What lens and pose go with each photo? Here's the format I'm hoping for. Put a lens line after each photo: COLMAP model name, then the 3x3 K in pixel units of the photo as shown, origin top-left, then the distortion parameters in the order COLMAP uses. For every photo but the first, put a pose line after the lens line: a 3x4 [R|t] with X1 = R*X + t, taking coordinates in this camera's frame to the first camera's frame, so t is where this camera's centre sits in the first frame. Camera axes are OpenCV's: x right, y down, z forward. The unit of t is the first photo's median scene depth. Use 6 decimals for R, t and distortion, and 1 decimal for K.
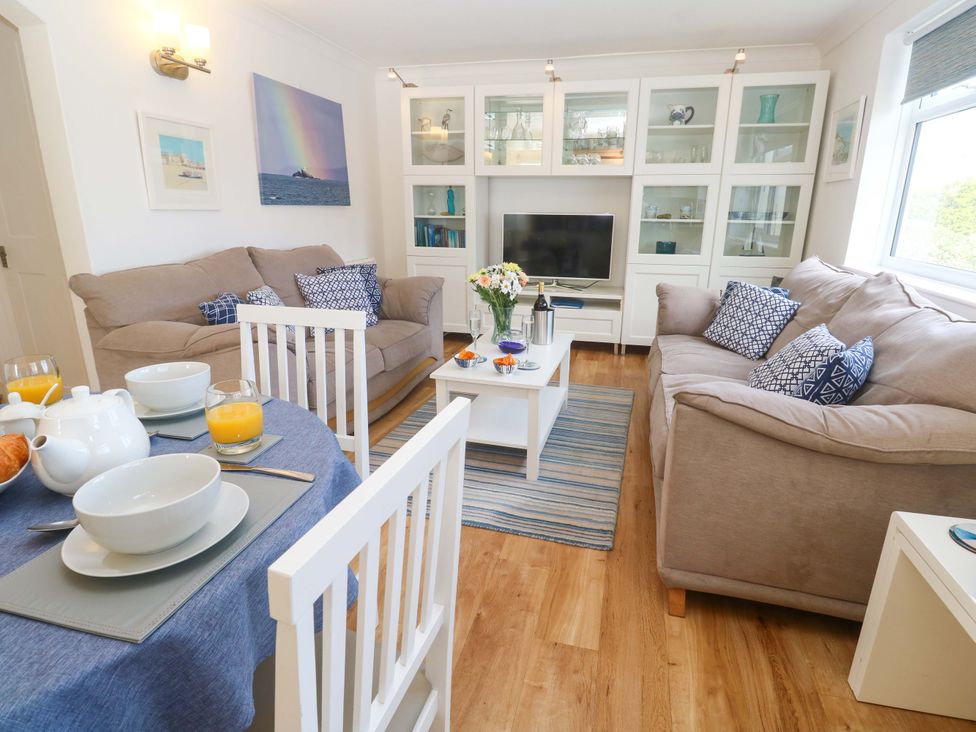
lens RADIAL K [[509.4, 0, 499.4], [0, 509.4, 357.7], [0, 0, 1]] dist [-0.000715, -0.011395]
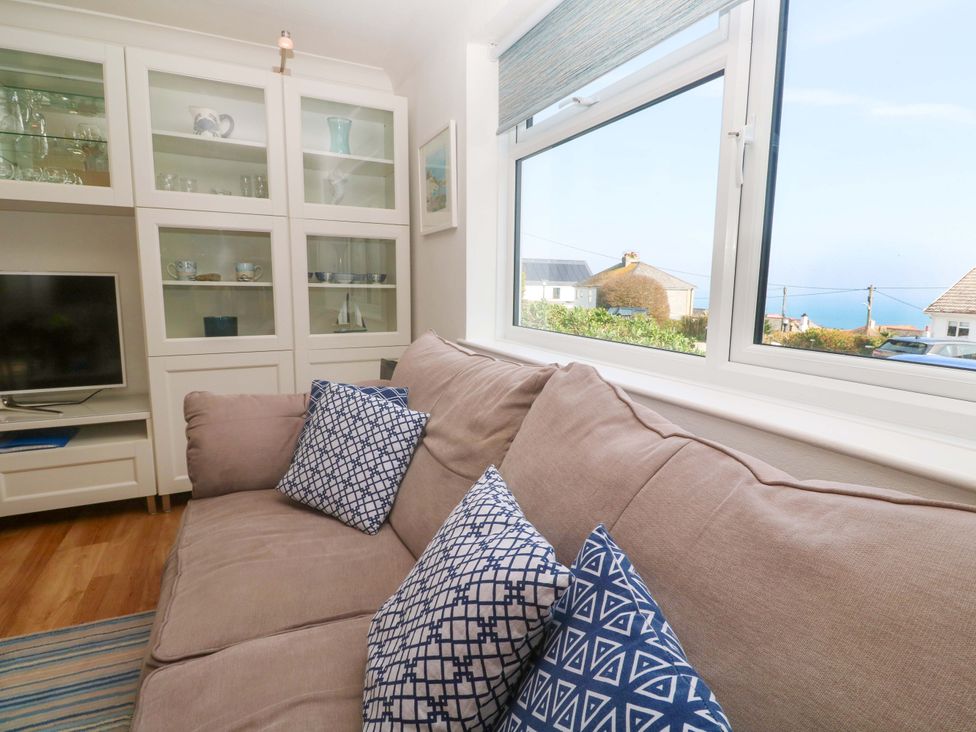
lens RADIAL K [[509.4, 0, 499.4], [0, 509.4, 357.7], [0, 0, 1]] dist [-0.000715, -0.011395]
pose [[0.755266, -0.088120, 0.649467, 0.224935], [0.174575, 0.982170, -0.069752, -0.093843], [-0.631741, 0.166062, 0.757184, 0.399638]]
